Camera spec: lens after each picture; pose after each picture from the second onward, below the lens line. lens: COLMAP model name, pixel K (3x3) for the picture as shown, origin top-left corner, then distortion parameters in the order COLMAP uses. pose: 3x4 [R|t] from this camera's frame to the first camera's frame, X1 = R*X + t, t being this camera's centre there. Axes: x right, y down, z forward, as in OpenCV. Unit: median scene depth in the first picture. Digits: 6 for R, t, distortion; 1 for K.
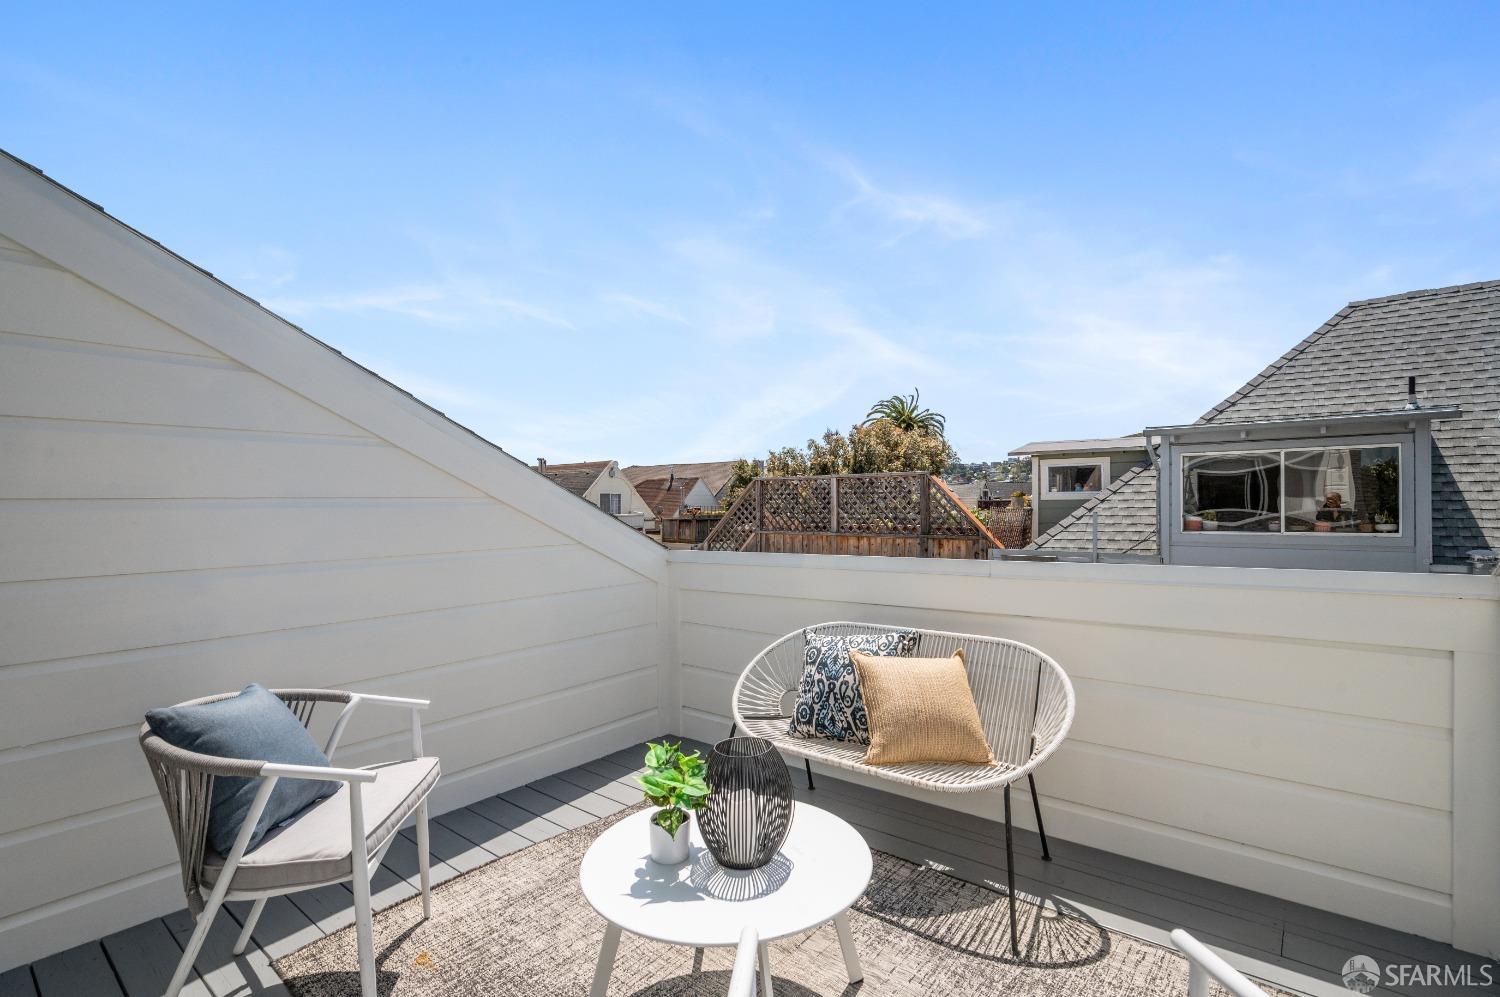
lens RADIAL K [[713.1, 0, 750.0], [0, 713.1, 498.5], [0, 0, 1]] dist [0.029016, 0.000044]
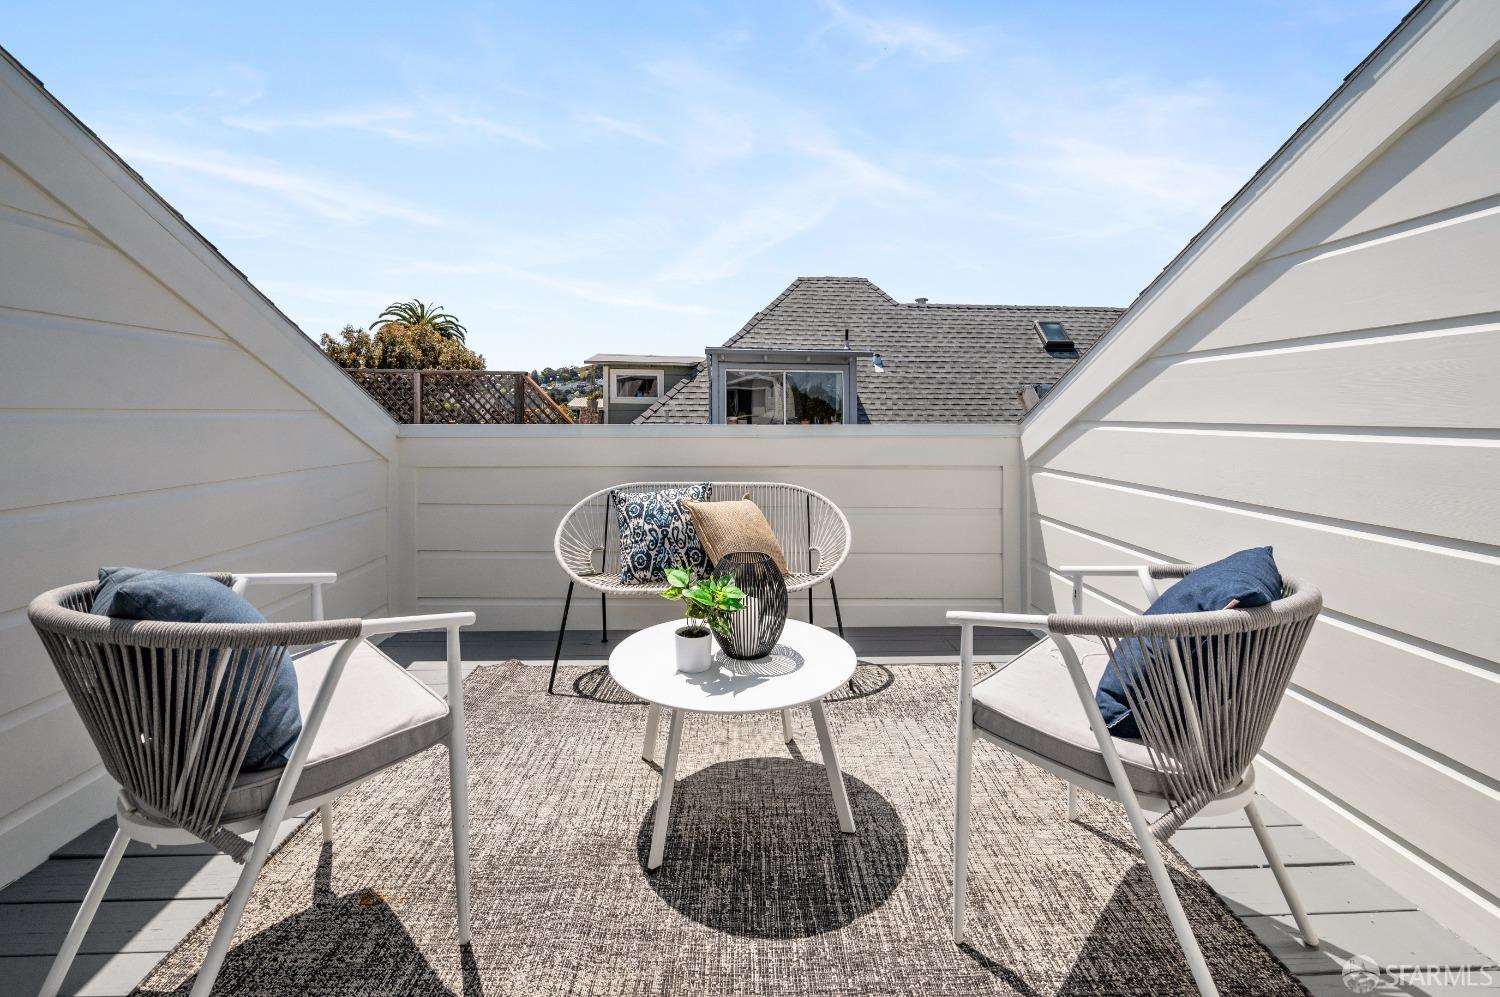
lens RADIAL K [[670.4, 0, 751.4], [0, 670.4, 418.5], [0, 0, 1]] dist [0.033584, 0.000028]
pose [[0.742237, 0.018992, 0.669868, -0.468359], [-0.021188, 0.999764, -0.004868, 0.082584], [-0.669802, -0.010580, 0.742464, 0.126818]]
